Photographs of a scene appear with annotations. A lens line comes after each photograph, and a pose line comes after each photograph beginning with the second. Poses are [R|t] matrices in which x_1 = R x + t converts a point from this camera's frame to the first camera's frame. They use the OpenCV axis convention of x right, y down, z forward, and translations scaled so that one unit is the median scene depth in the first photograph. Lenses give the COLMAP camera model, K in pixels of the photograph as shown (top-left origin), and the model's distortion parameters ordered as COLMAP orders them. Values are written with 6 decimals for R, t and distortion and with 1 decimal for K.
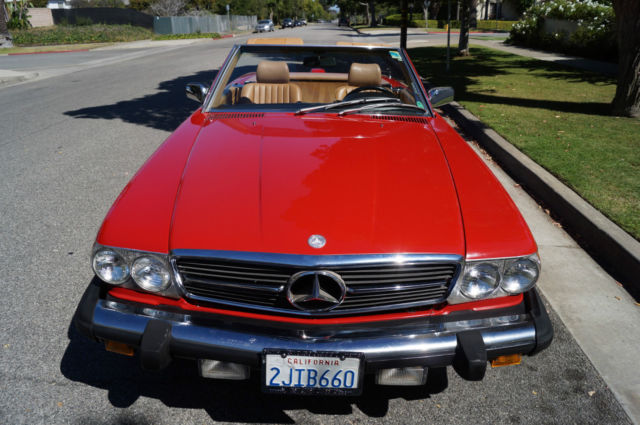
lens RADIAL K [[499.3, 0, 315.2], [0, 499.3, 205.4], [0, 0, 1]] dist [-0.088152, 0.016750]
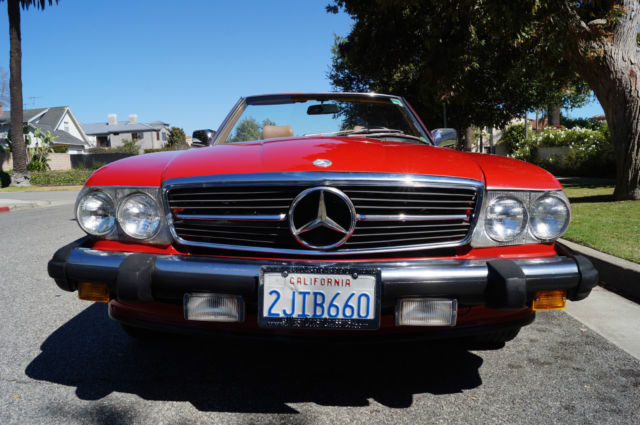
lens RADIAL K [[499.3, 0, 315.2], [0, 499.3, 205.4], [0, 0, 1]] dist [-0.088152, 0.016750]
pose [[0.999841, -0.015539, -0.008775, -0.002389], [0.012262, 0.955455, -0.294881, 0.384599], [0.012966, 0.294726, 0.955494, 0.133488]]
